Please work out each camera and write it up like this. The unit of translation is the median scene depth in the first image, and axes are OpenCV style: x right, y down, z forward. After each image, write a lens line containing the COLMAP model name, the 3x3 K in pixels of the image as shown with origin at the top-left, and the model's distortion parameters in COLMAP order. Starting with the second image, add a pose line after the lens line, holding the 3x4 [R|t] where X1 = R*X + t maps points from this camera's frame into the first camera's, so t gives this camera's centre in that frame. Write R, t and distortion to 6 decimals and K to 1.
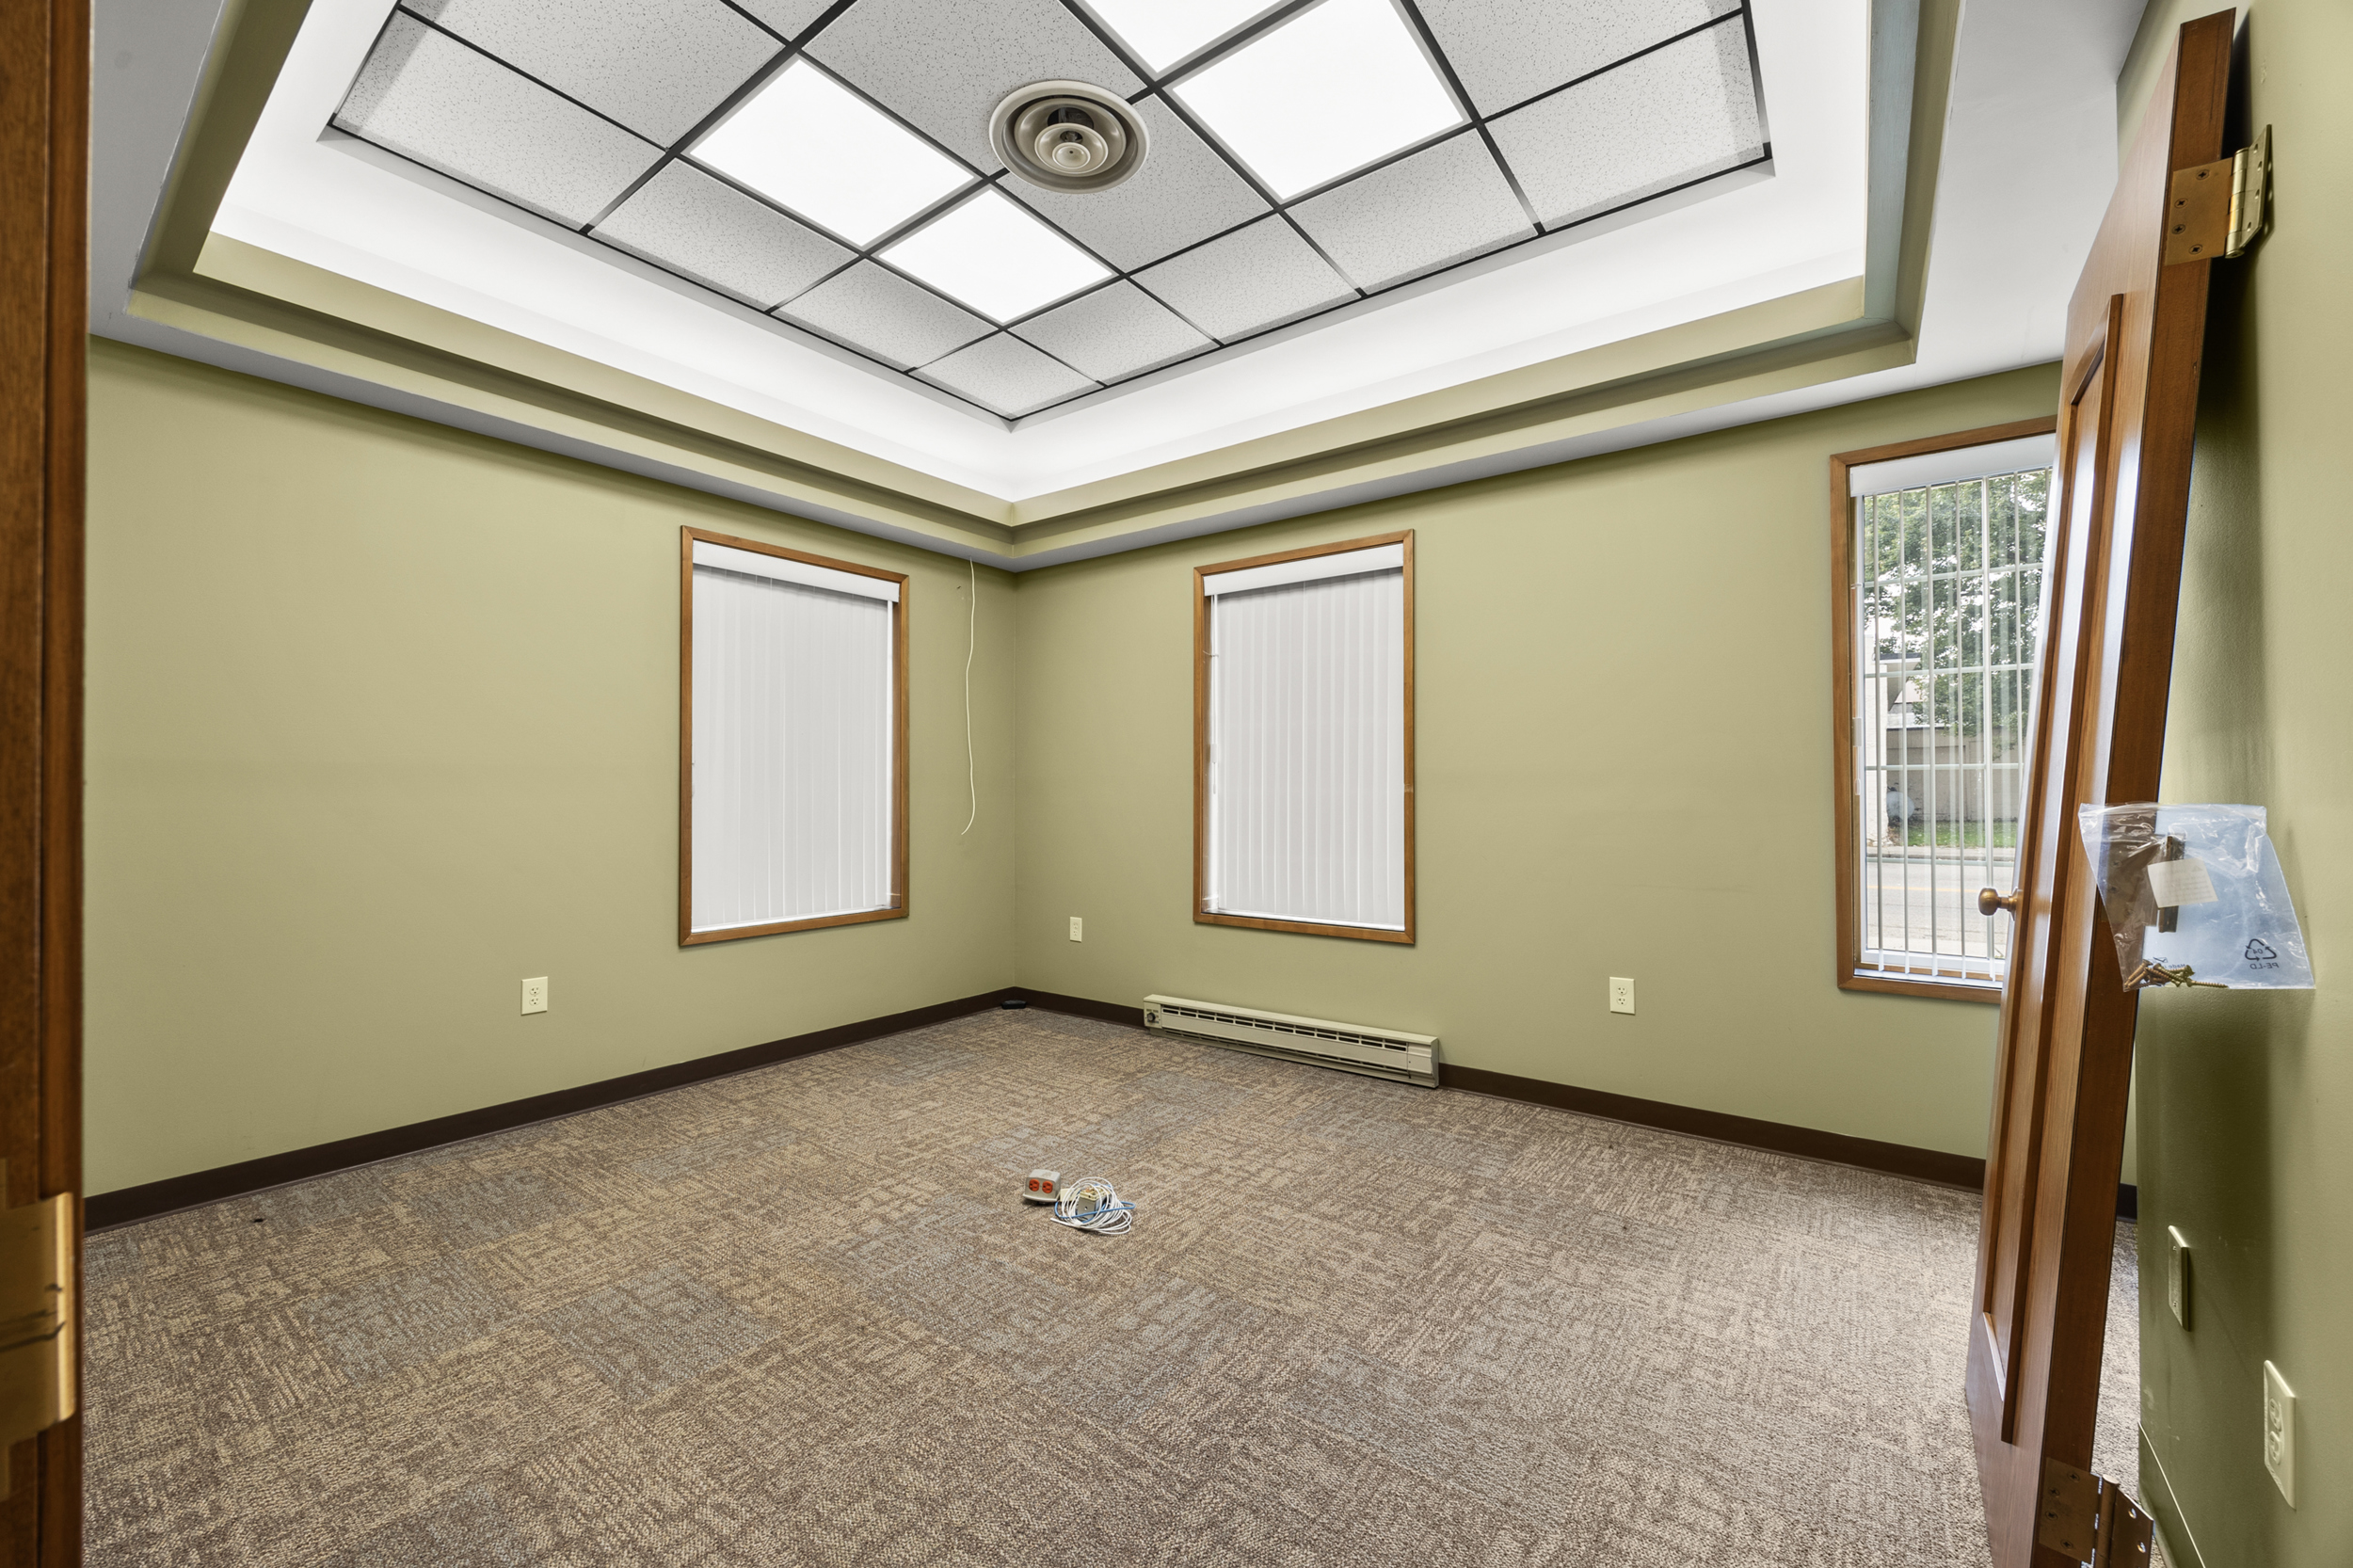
lens RADIAL K [[915.9, 0, 1176.2], [0, 915.9, 788.7], [0, 0, 1]] dist [-0.000404, -0.000189]
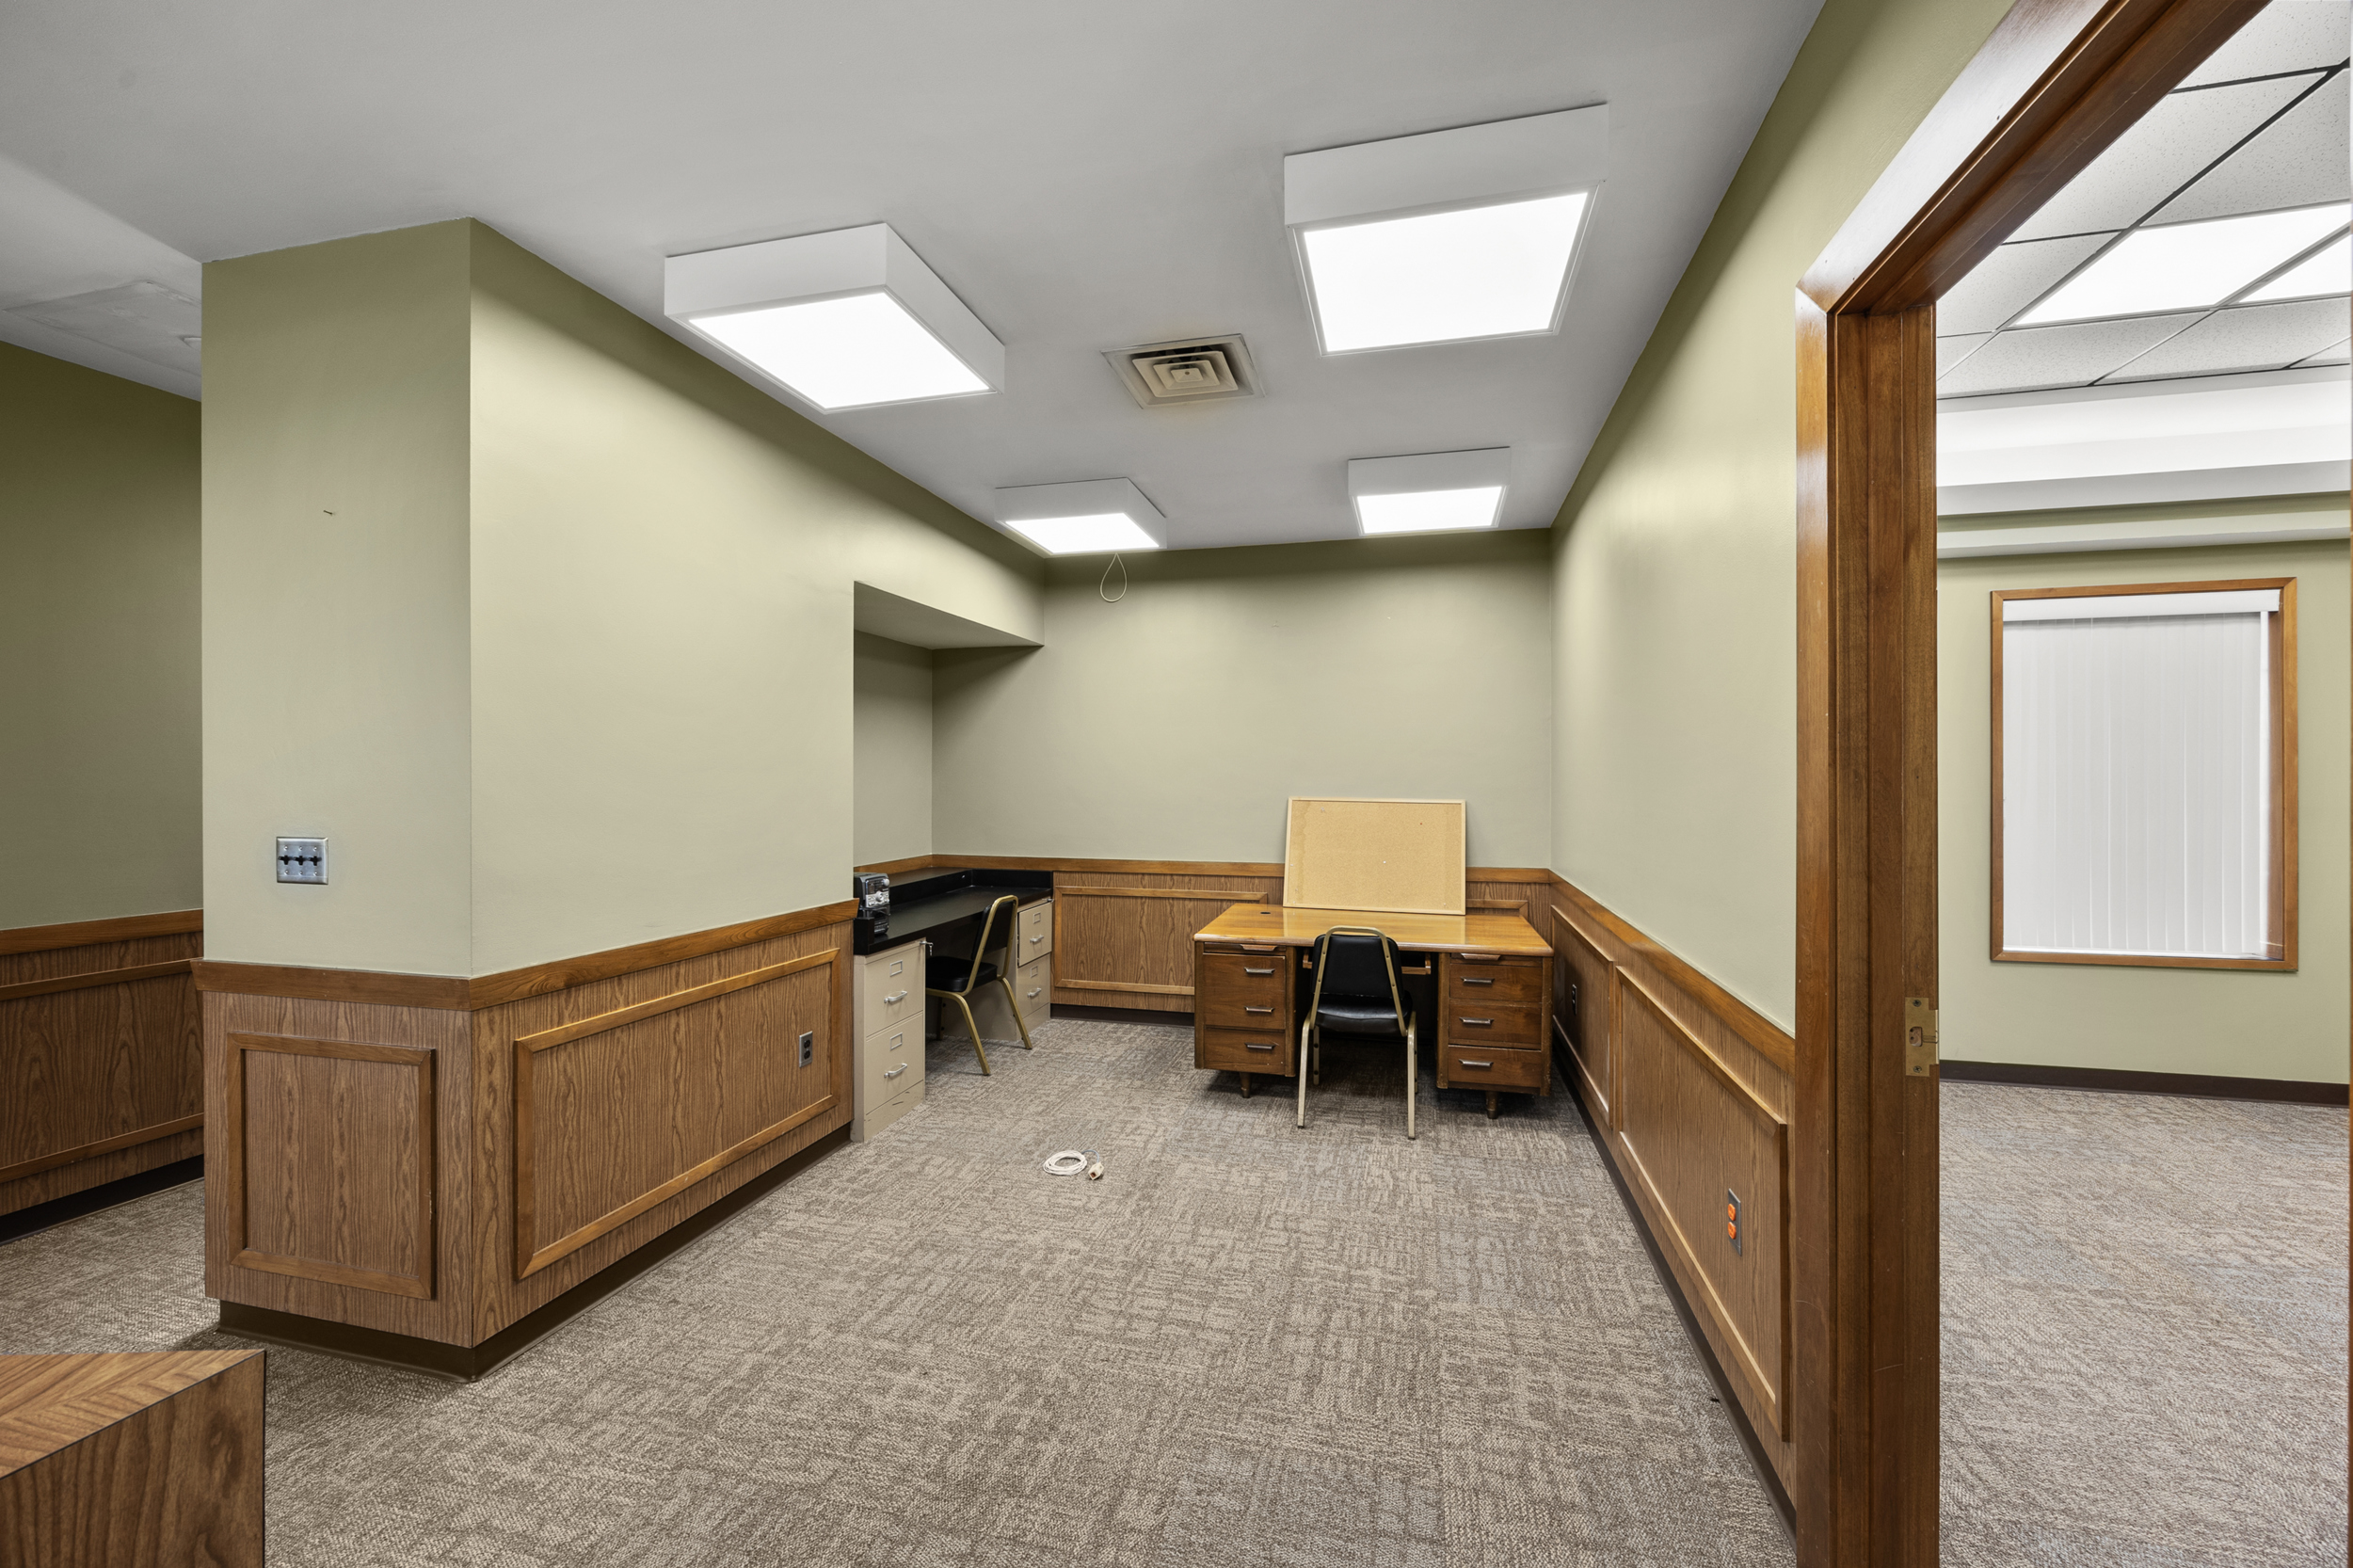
lens RADIAL K [[915.9, 0, 1178.9], [0, 915.9, 781.4], [0, 0, 1]] dist [-0.000404, -0.000189]
pose [[0.378489, 0.000410, -0.925606, 0.153957], [0.006453, 0.999974, 0.003082, -0.071923], [0.925583, -0.007139, 0.378476, -0.432478]]
